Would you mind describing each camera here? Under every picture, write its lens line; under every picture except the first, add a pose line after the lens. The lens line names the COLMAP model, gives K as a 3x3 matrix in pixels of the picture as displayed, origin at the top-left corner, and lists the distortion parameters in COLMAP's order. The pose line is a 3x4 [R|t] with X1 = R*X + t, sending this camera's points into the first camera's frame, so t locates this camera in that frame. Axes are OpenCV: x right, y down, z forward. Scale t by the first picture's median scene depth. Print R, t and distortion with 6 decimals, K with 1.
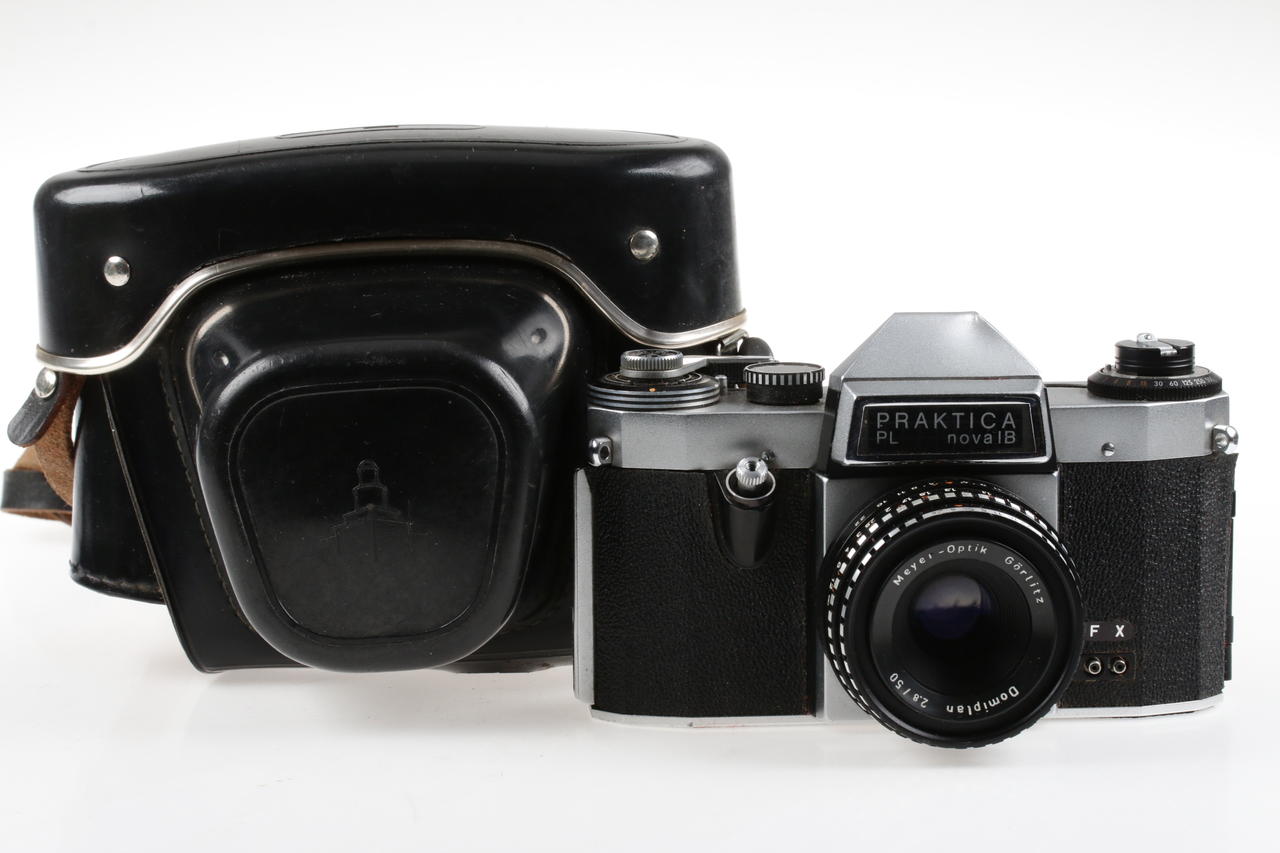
lens RADIAL K [[3531.2, 0, 640.0], [0, 3531.2, 426.5], [0, 0, 1]] dist [-0.000956, 0.678012]
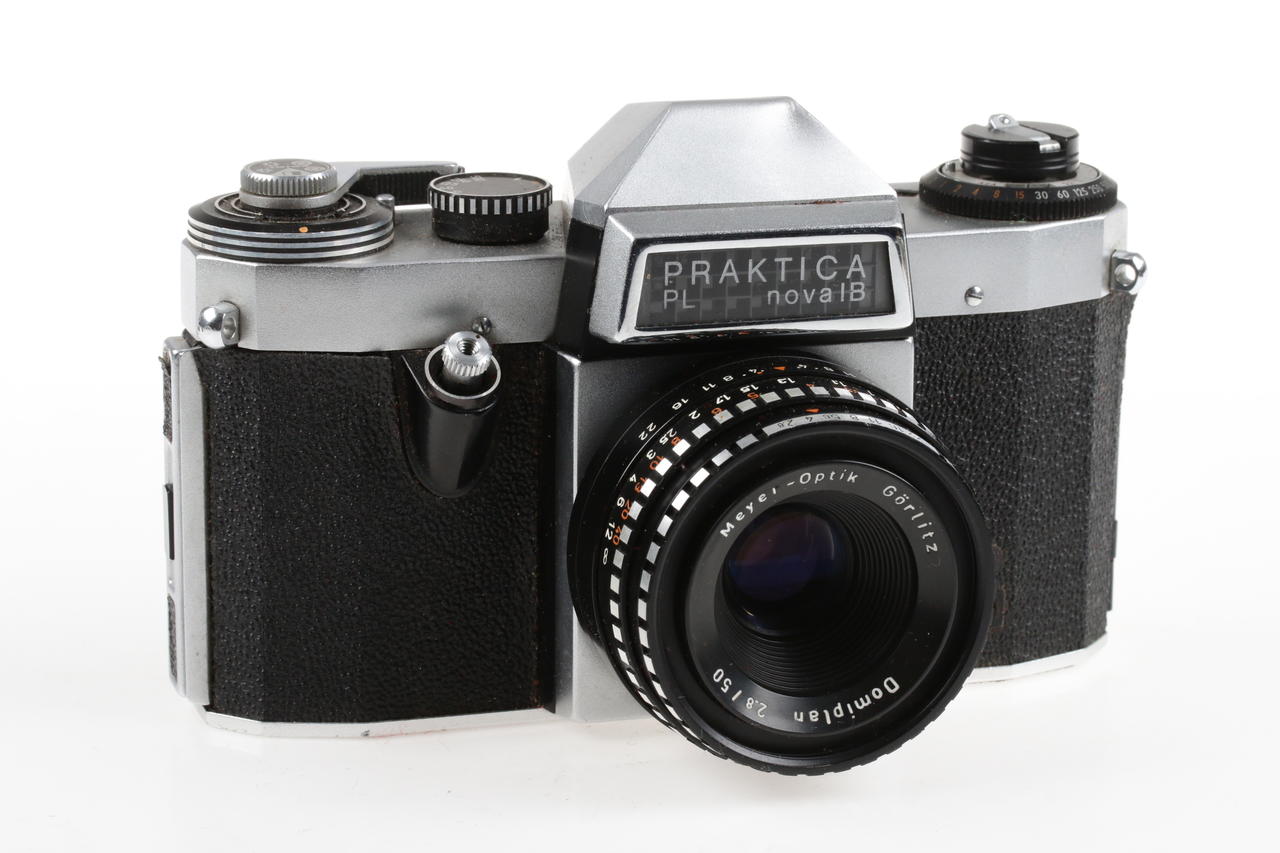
lens RADIAL K [[3946.2, 0, 640.0], [0, 3946.2, 426.5], [0, 0, 1]] dist [-0.080798, -1.185692]
pose [[0.976495, -0.038793, 0.212021, -0.091394], [0.017640, 0.994754, 0.100764, -0.046562], [-0.214817, -0.094656, 0.972056, 0.289061]]
